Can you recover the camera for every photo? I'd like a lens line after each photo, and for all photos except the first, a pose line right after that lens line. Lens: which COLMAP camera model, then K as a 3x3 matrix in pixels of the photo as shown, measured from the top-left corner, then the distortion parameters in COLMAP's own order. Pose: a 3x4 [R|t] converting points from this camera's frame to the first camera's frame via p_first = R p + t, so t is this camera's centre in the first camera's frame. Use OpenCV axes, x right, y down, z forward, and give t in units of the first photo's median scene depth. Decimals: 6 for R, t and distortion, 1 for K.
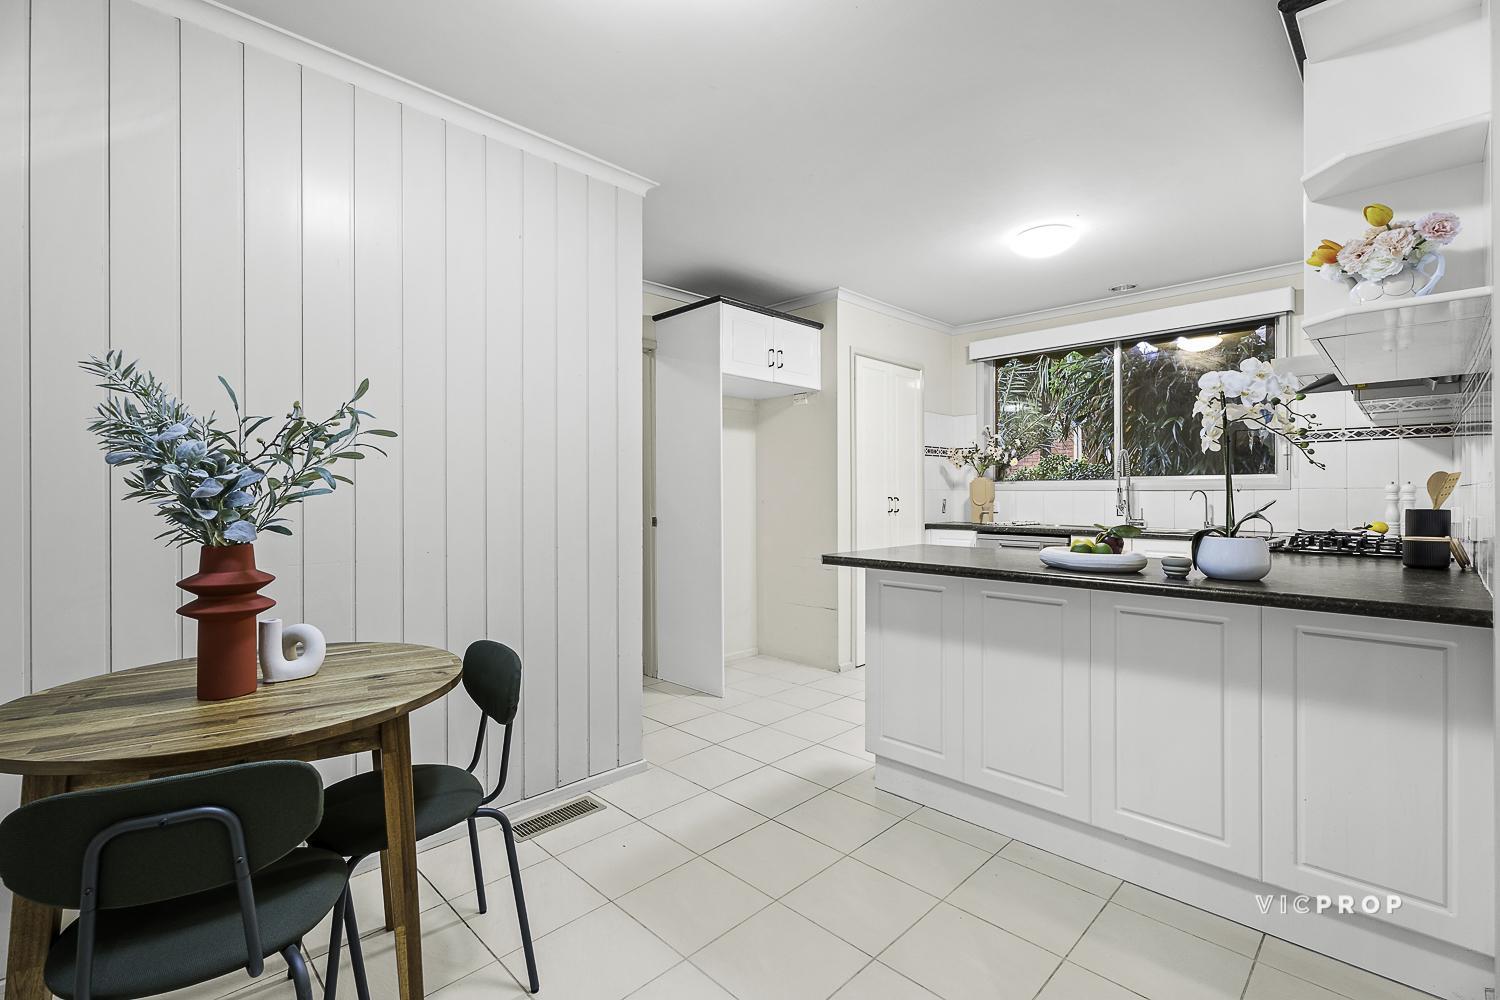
lens RADIAL K [[672.6, 0, 752.4], [0, 672.6, 488.2], [0, 0, 1]] dist [0.001403, 0.000575]
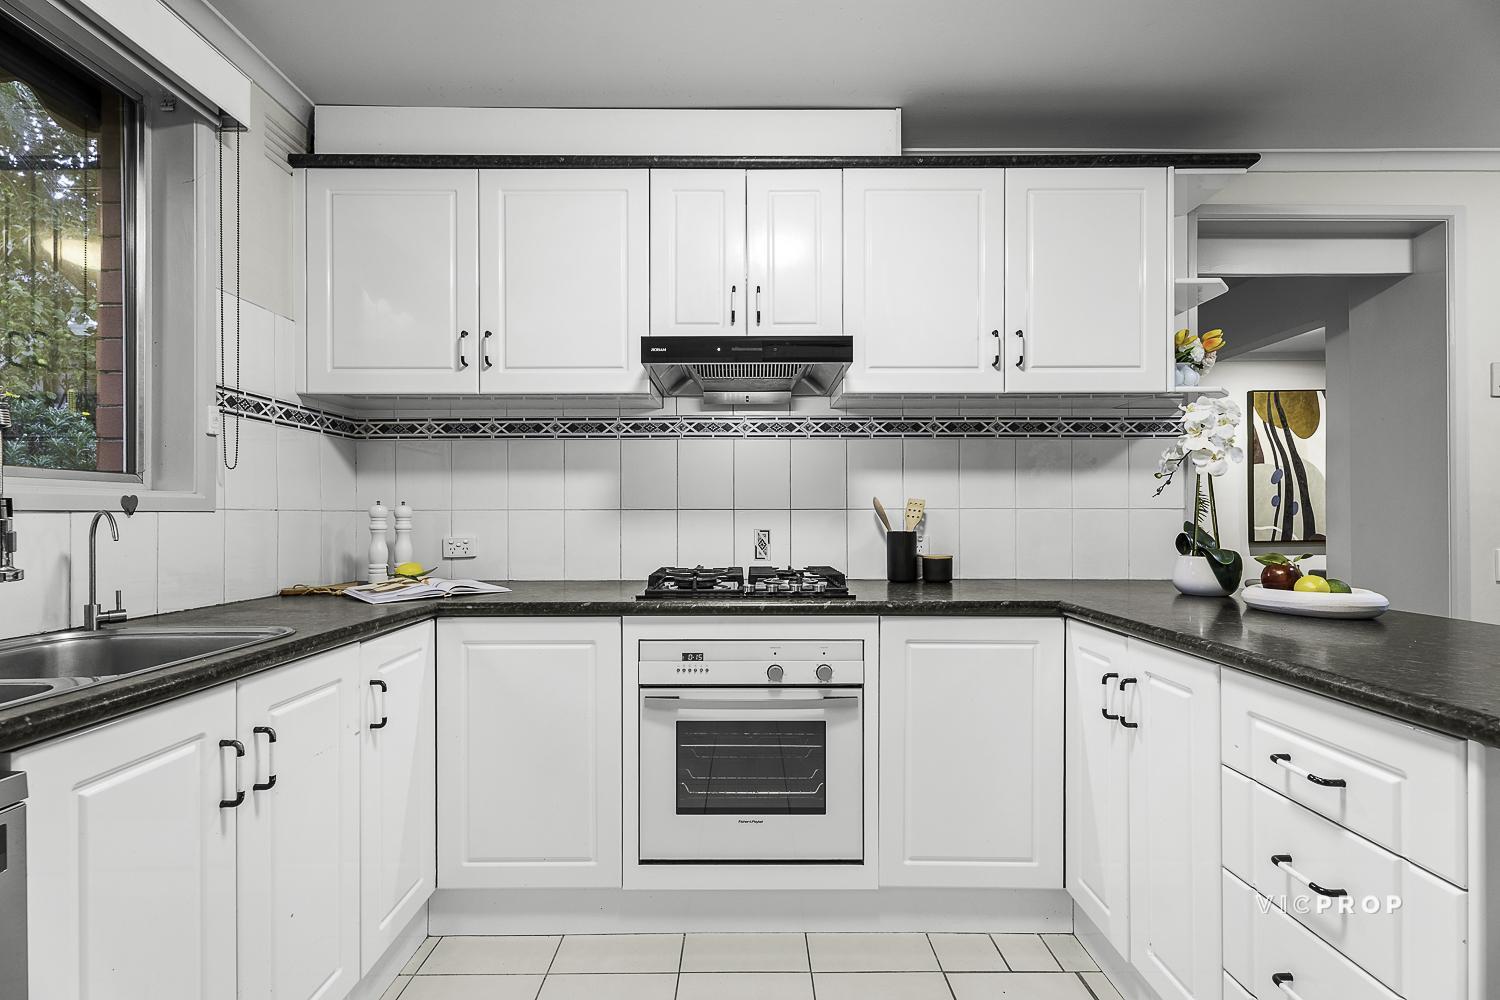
lens RADIAL K [[666.0, 0, 750.3], [0, 666.0, 506.8], [0, 0, 1]] dist [0.001072, 0.000170]
pose [[-0.703856, 0.005746, 0.710320, 0.214559], [-0.002251, 0.999944, -0.010320, 0.001046], [-0.710340, -0.008862, -0.703803, 1.018791]]
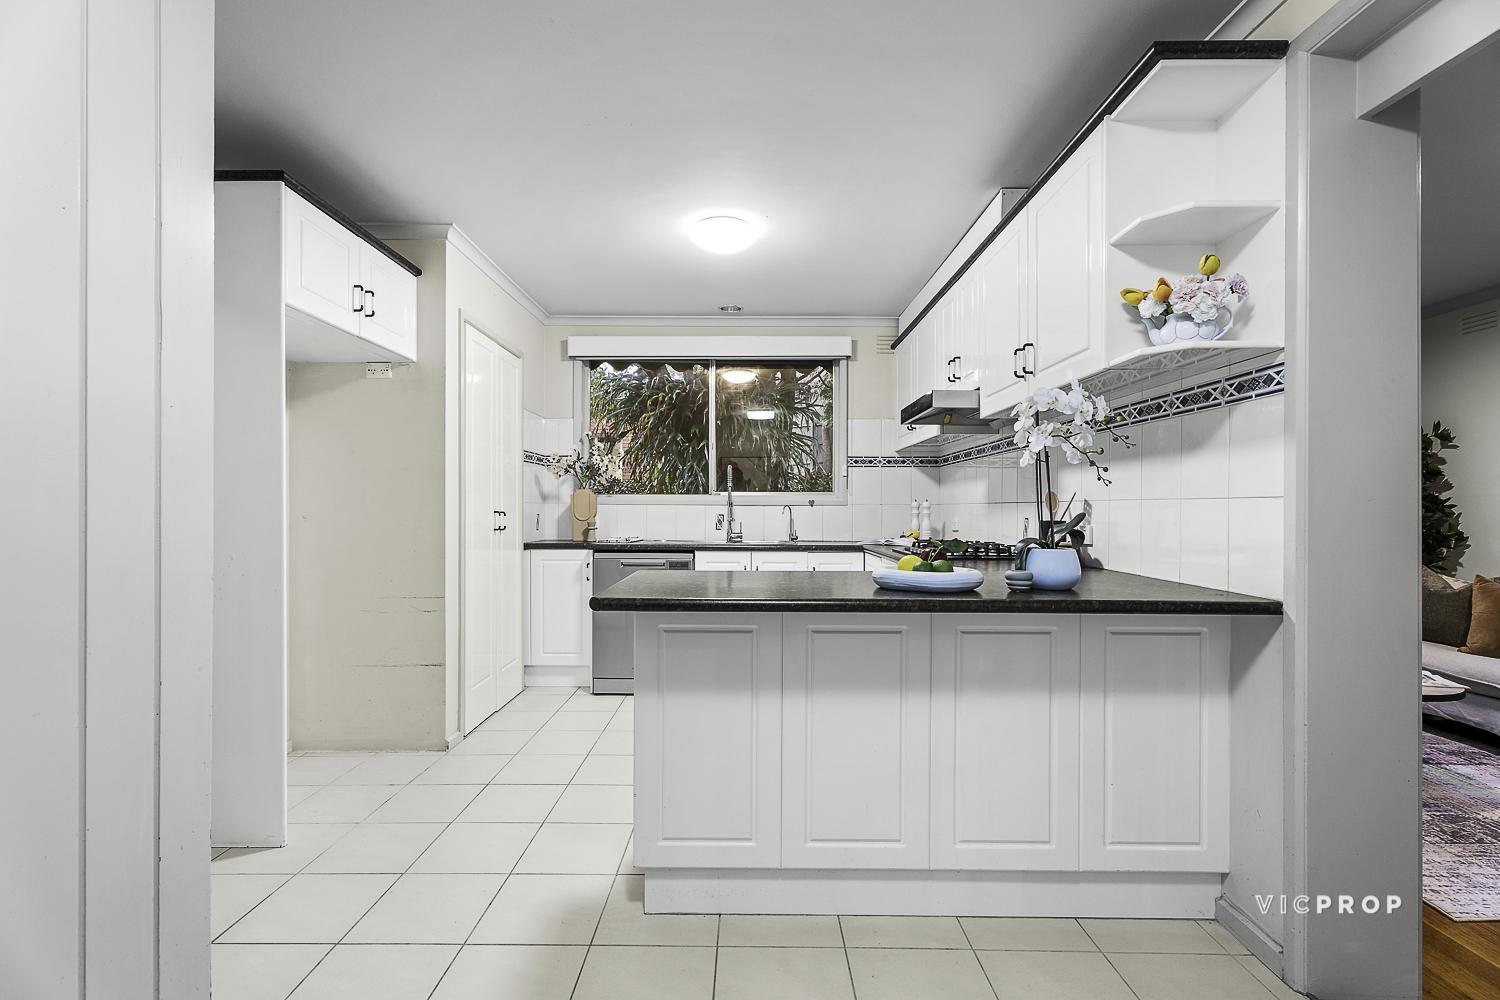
lens RADIAL K [[666.0, 0, 750.3], [0, 666.0, 506.8], [0, 0, 1]] dist [0.001072, 0.000170]
pose [[0.712829, 0.005876, 0.701313, -0.151519], [-0.009517, 0.999954, 0.001295, 0.004763], [-0.701274, -0.007598, 0.712852, 0.262231]]
